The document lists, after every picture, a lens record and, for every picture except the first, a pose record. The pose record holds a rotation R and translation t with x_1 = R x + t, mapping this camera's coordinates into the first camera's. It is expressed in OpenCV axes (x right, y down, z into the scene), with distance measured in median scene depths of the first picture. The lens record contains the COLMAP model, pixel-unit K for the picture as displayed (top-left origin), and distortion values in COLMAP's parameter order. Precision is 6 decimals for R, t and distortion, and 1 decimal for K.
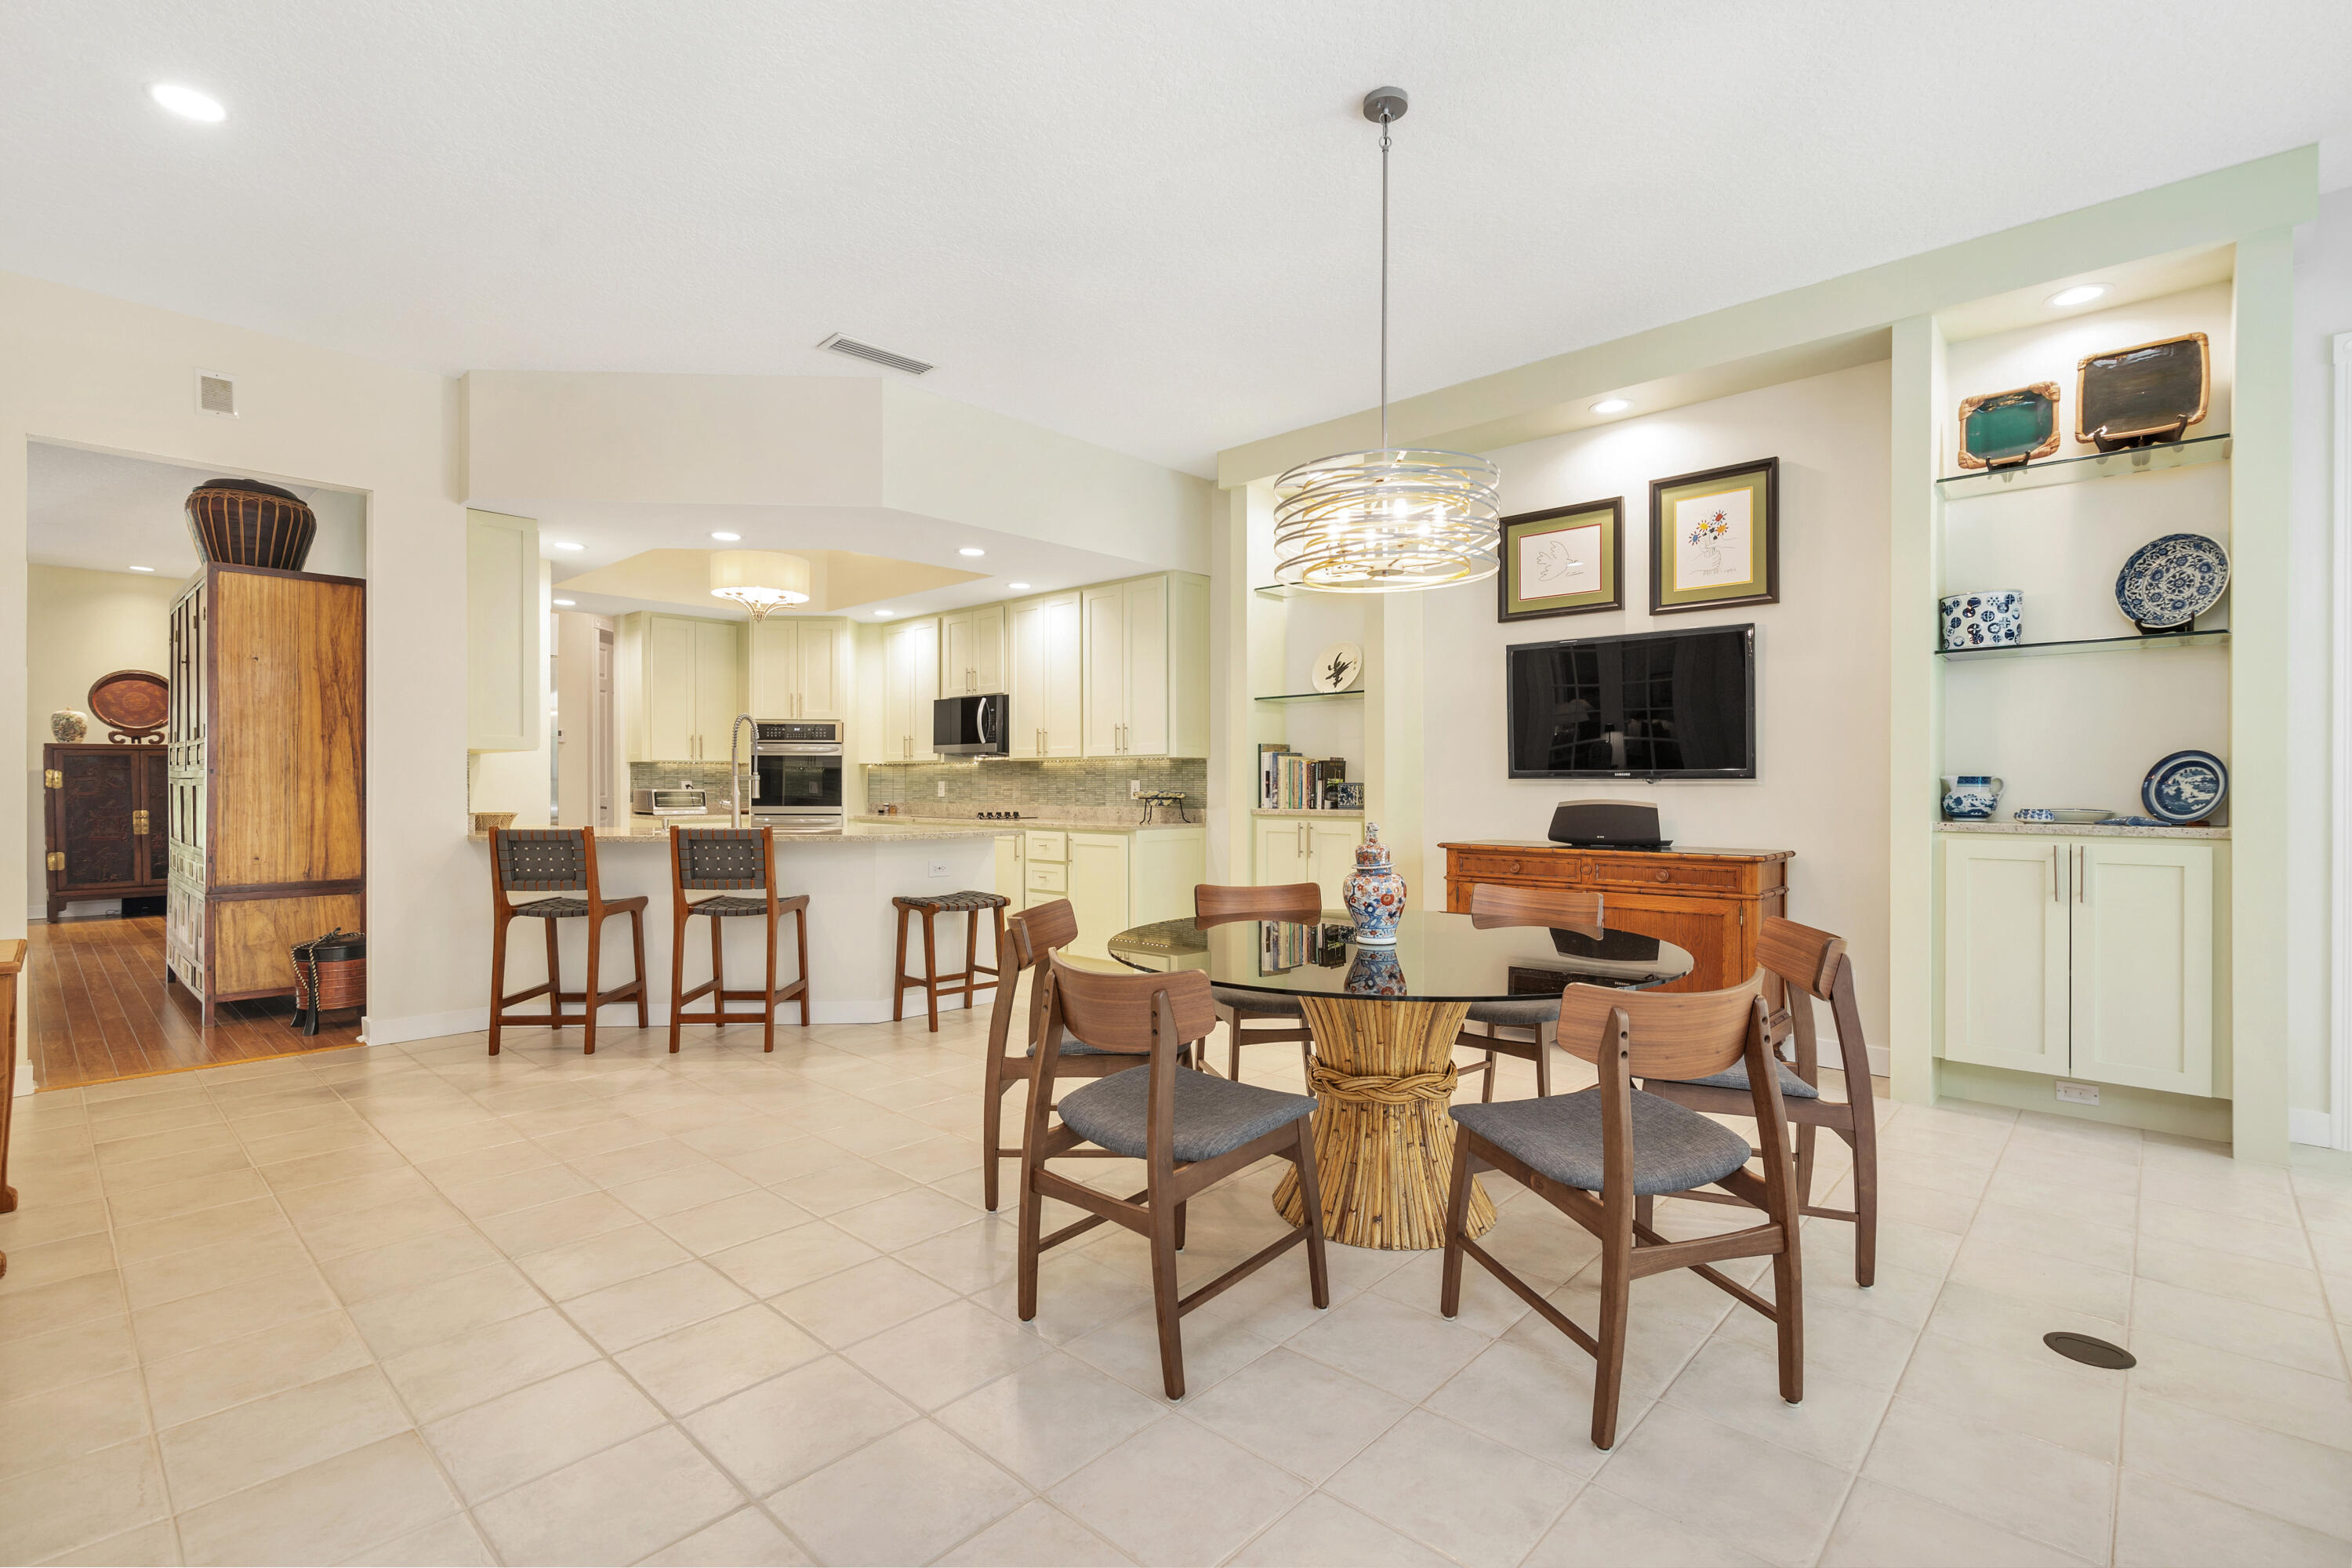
lens RADIAL K [[1078.3, 0, 1181.5], [0, 1078.3, 789.2], [0, 0, 1]] dist [0.001556, -0.000666]
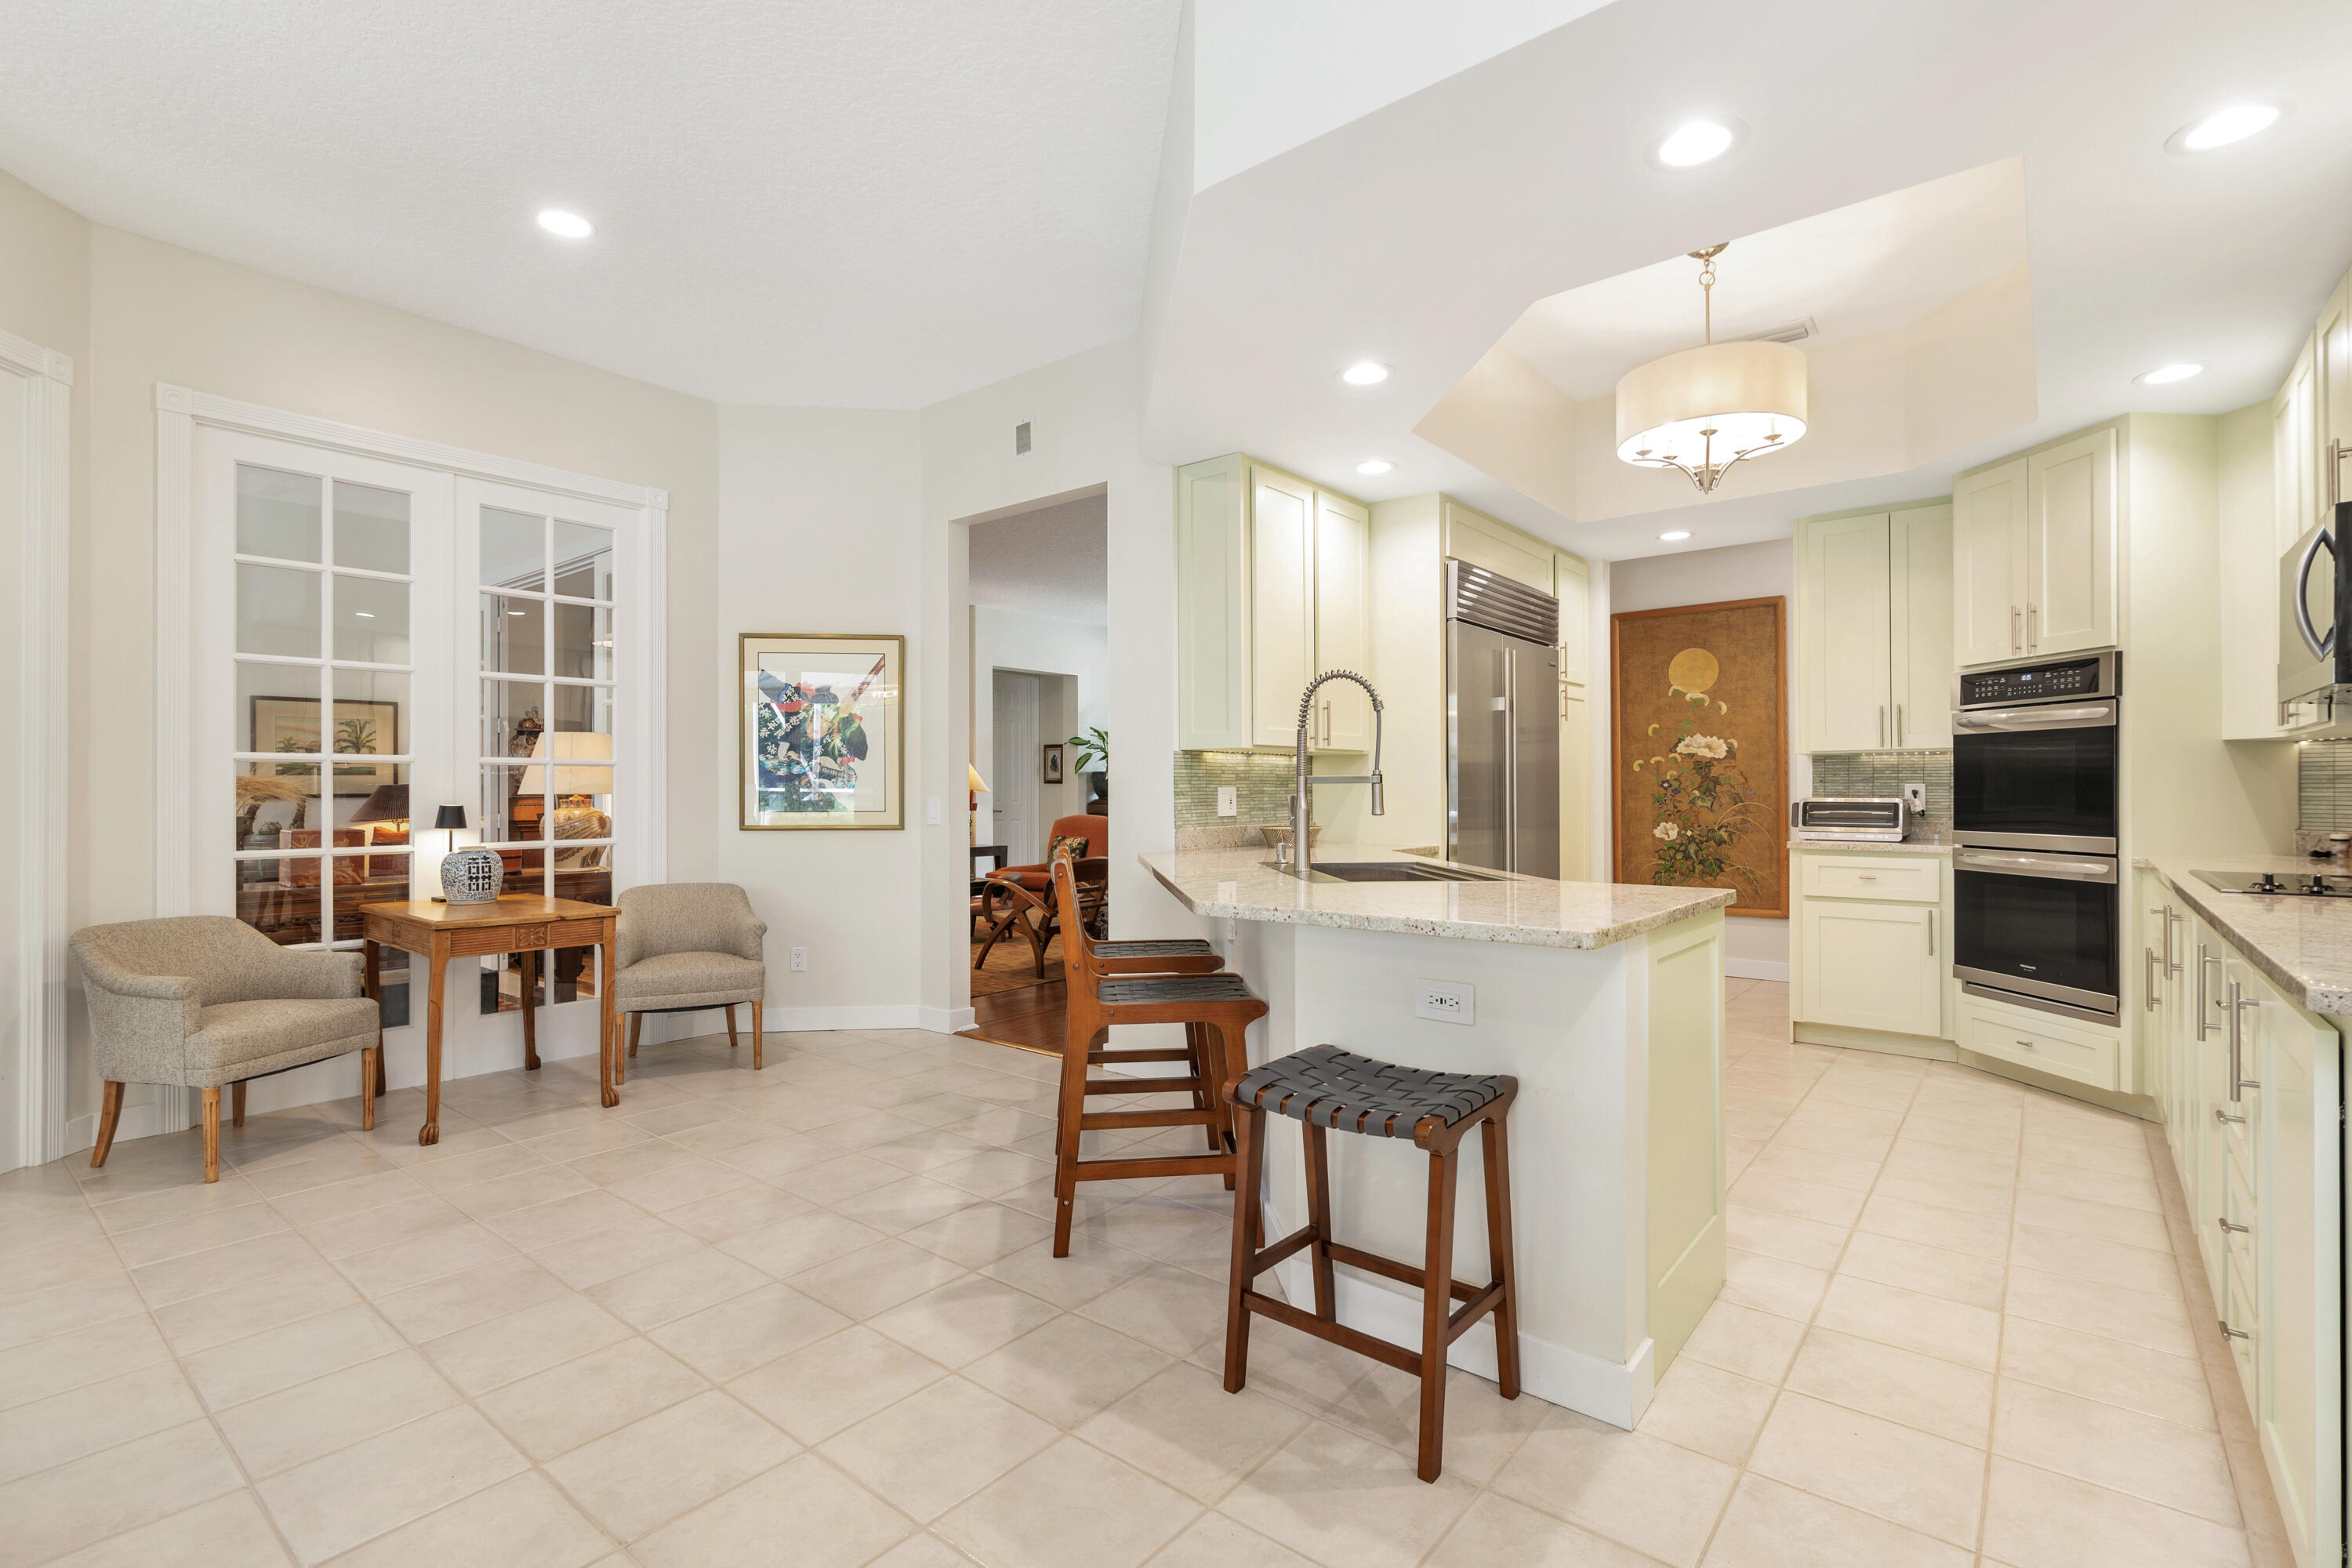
lens RADIAL K [[1075.2, 0, 1183.4], [0, 1075.2, 782.1], [0, 0, 1]] dist [0.003514, 0.000276]
pose [[0.063035, -0.009786, -0.997963, 0.169007], [-0.001665, 0.999950, -0.009911, -0.003114], [0.998010, 0.002286, 0.063015, 0.877903]]
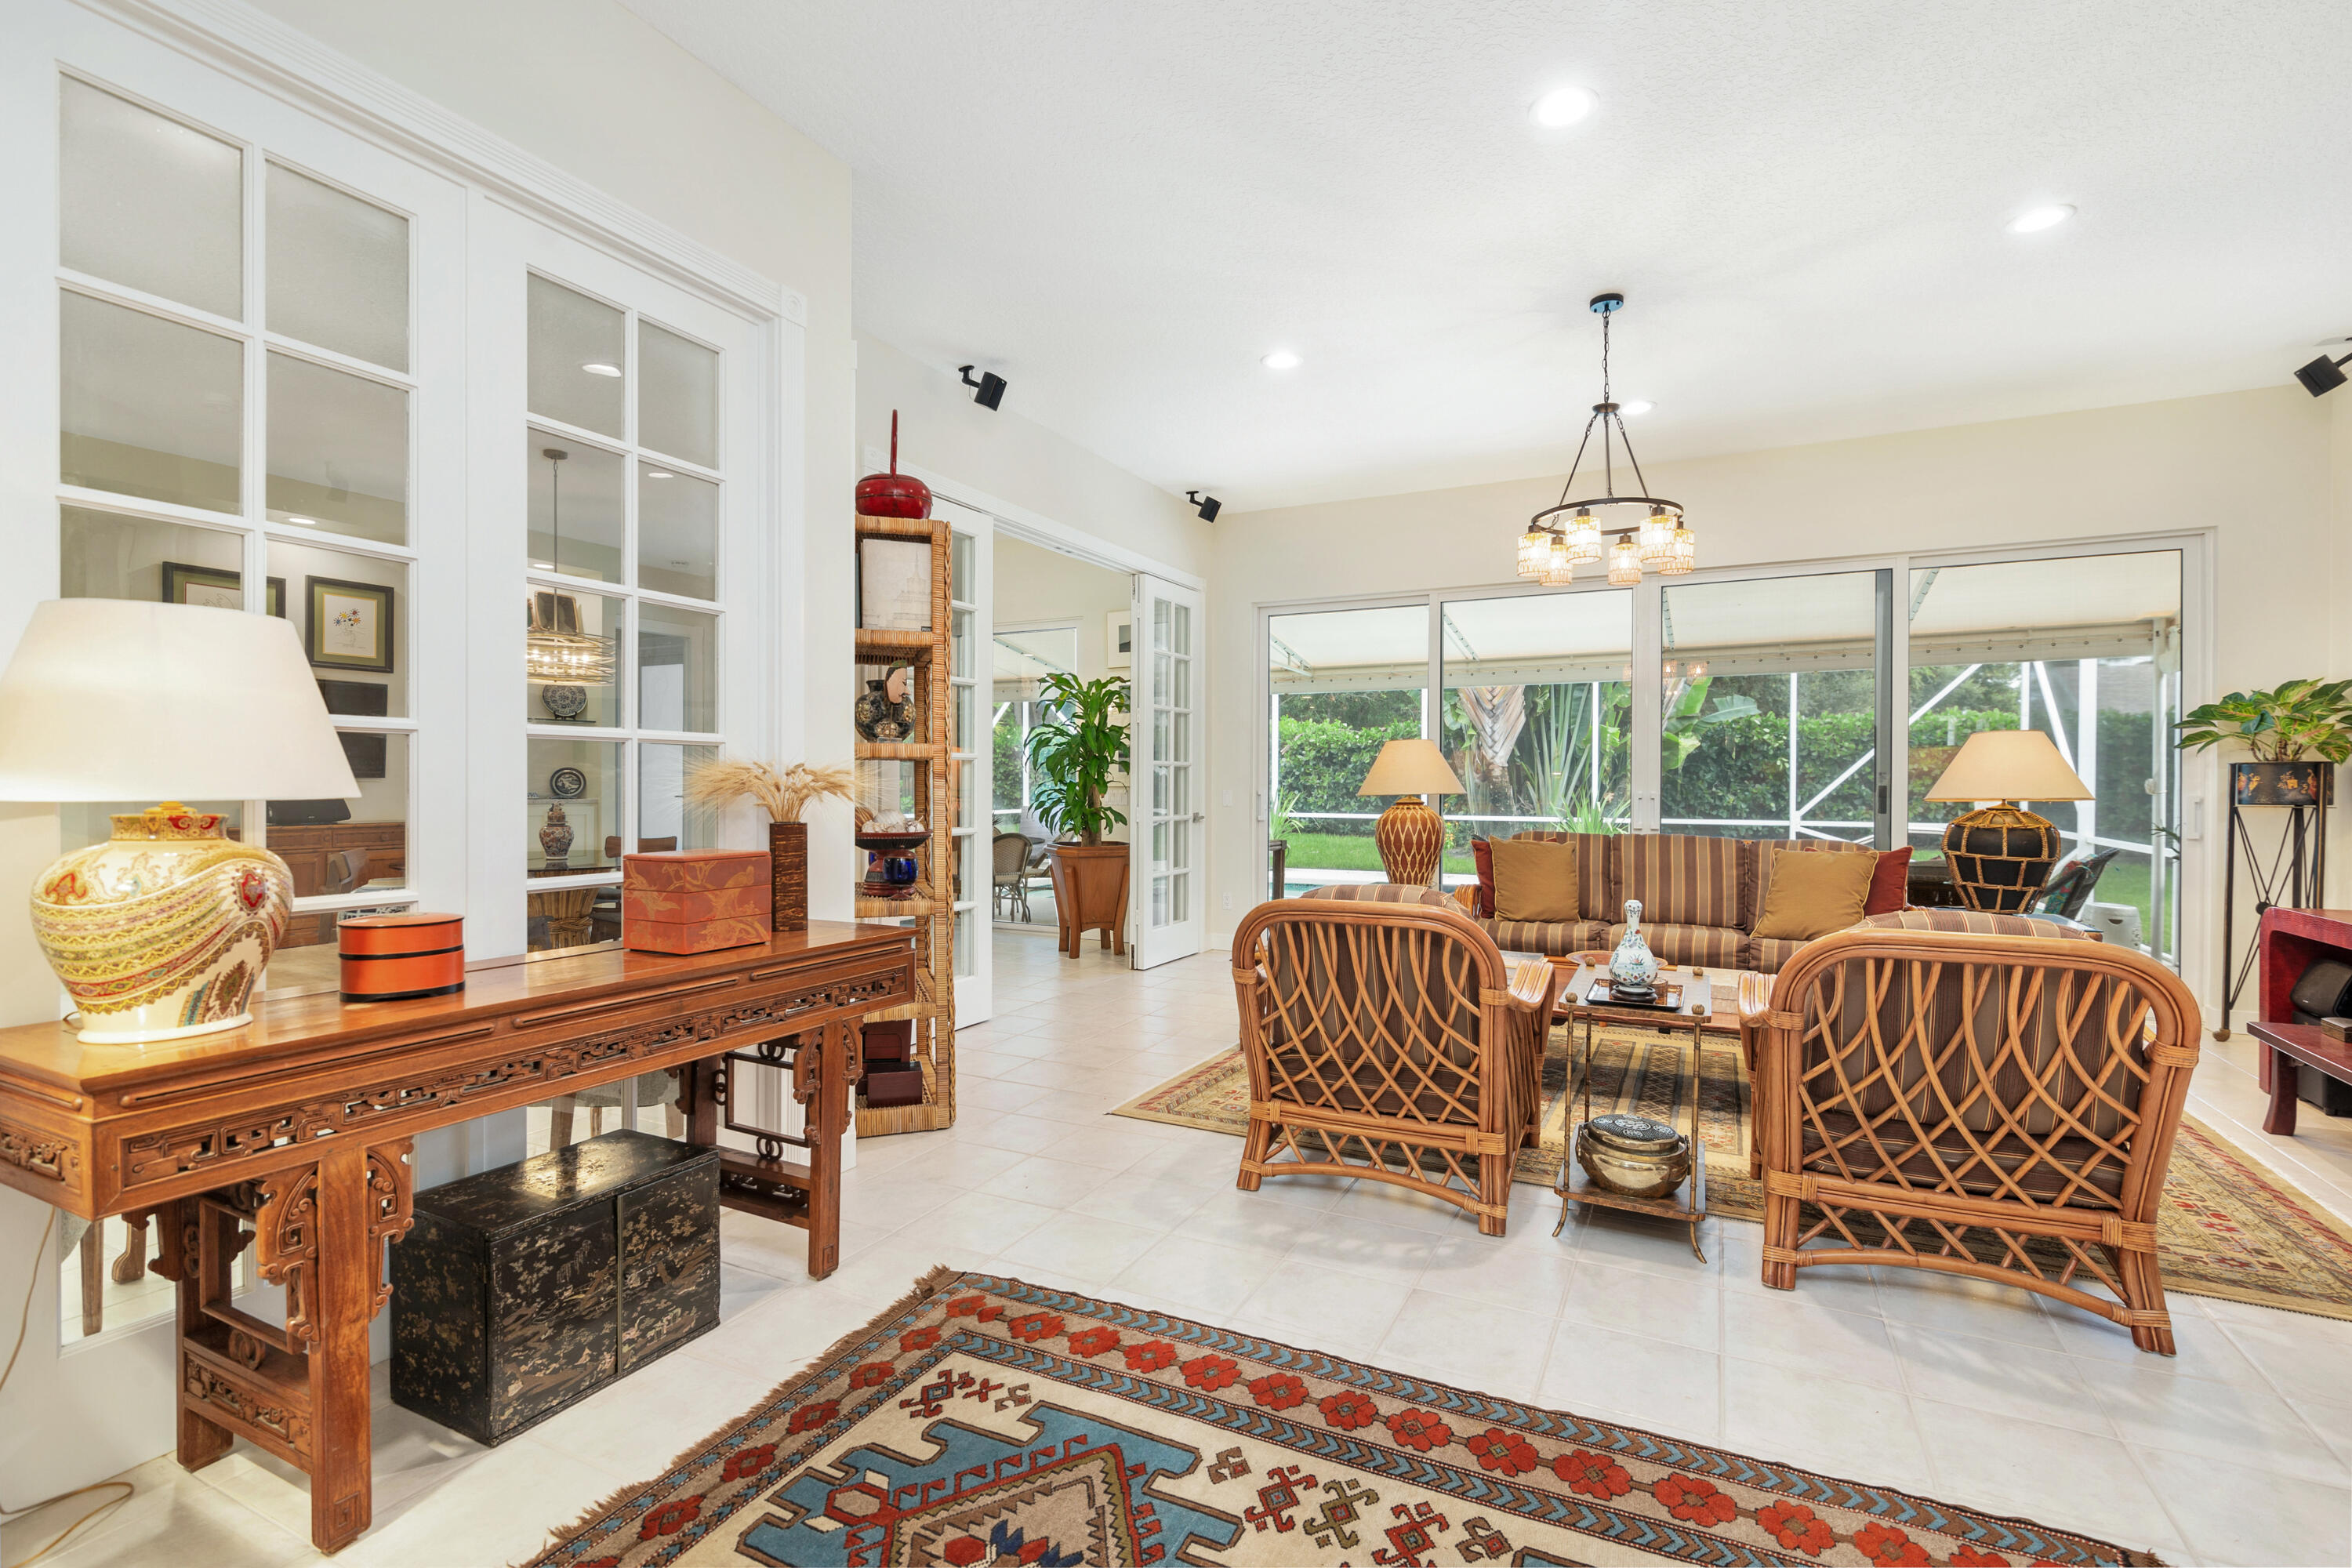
lens RADIAL K [[1075.2, 0, 1172.3], [0, 1075.2, 786.3], [0, 0, 1]] dist [0.003514, 0.000276]
pose [[-0.266531, -0.006044, 0.963807, -1.154031], [0.000139, 0.999980, 0.006309, -0.005885], [-0.963826, 0.001816, -0.266525, 0.226012]]
